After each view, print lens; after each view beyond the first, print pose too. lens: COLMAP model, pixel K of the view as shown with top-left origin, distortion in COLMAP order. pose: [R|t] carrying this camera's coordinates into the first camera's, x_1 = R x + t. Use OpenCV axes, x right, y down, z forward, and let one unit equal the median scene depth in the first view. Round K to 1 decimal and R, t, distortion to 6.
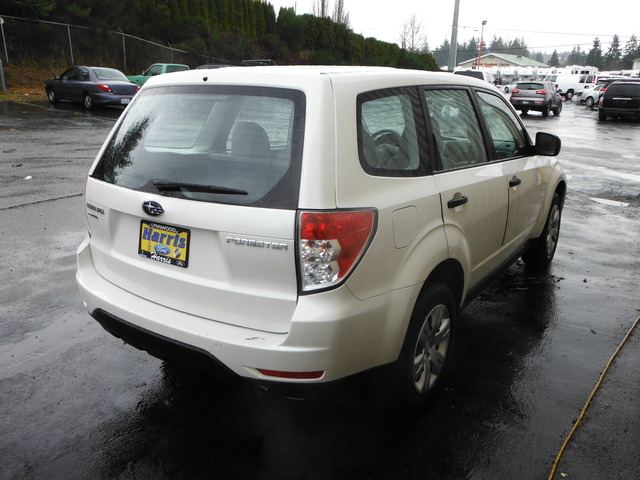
lens RADIAL K [[525.2, 0, 320.0], [0, 525.2, 240.0], [0, 0, 1]] dist [-0.006062, -0.002675]
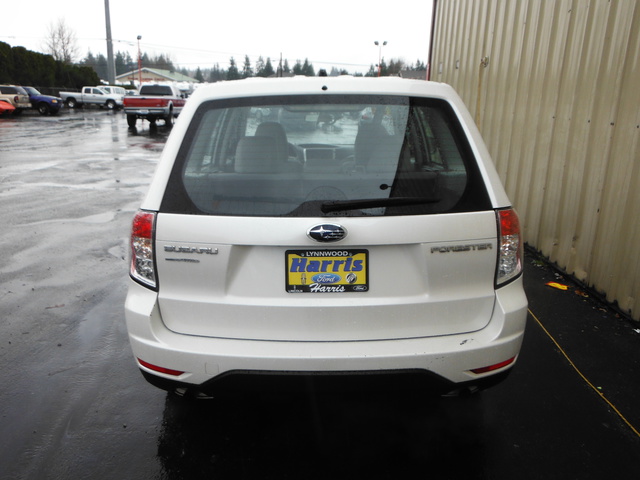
lens RADIAL K [[525.2, 0, 320.0], [0, 525.2, 240.0], [0, 0, 1]] dist [-0.006062, -0.002675]
pose [[0.815650, -0.152195, 0.558168, -0.805196], [0.166359, 0.985731, 0.025677, -0.071475], [-0.554112, 0.071913, 0.829330, 0.269551]]
